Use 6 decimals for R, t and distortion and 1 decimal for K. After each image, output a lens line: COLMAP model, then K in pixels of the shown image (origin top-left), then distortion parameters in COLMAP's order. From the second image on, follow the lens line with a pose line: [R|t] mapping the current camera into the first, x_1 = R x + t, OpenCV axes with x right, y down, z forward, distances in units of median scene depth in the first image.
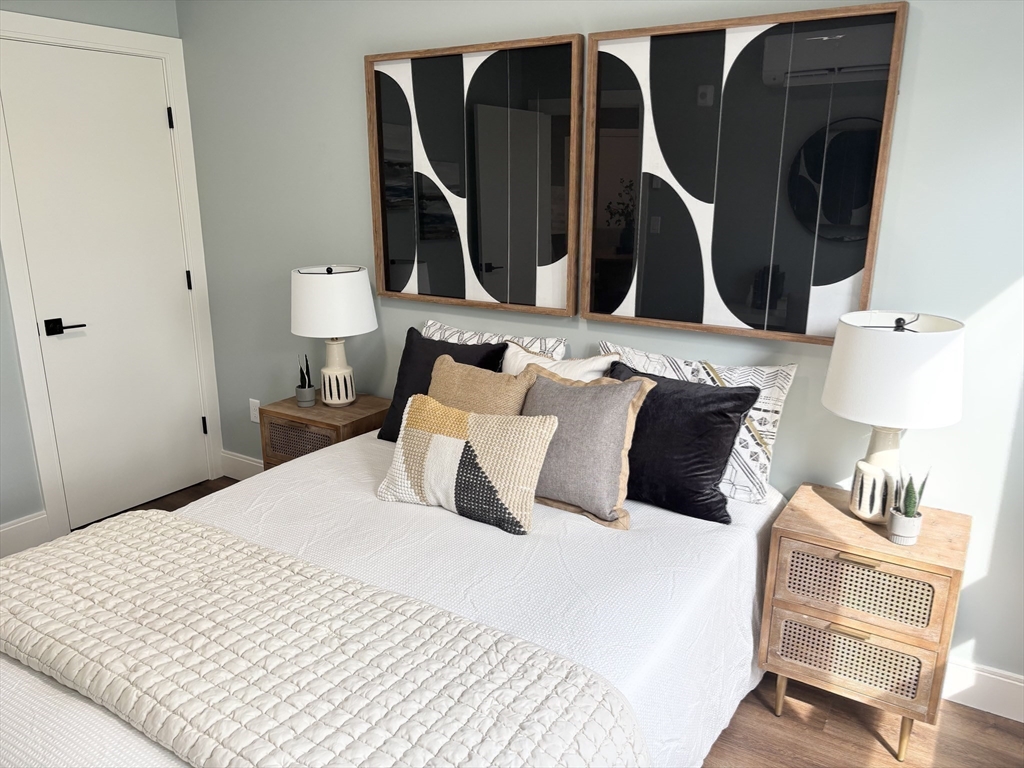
lens RADIAL K [[769.0, 0, 519.2], [0, 769.0, 388.4], [0, 0, 1]] dist [0.065345, -0.078703]
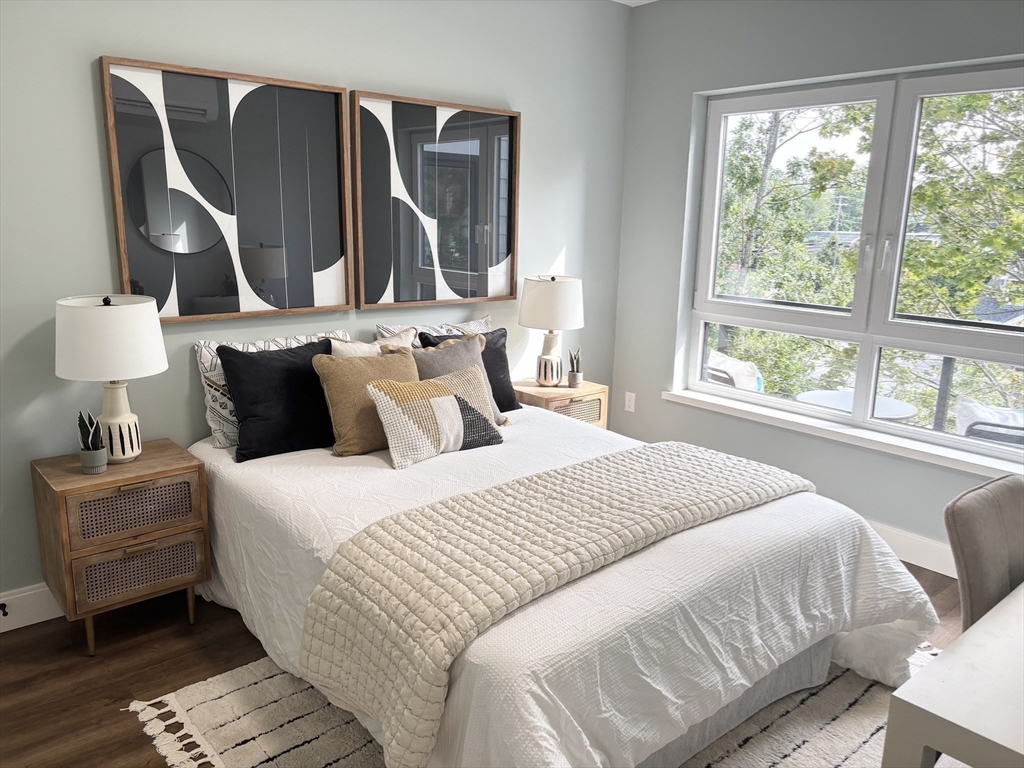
lens RADIAL K [[769.0, 0, 519.2], [0, 769.0, 388.4], [0, 0, 1]] dist [0.065345, -0.078703]
pose [[0.294419, -0.215409, 0.931083, -1.069912], [0.227035, 0.962140, 0.150803, -0.100996], [-0.928317, 0.166990, 0.332178, 0.367612]]
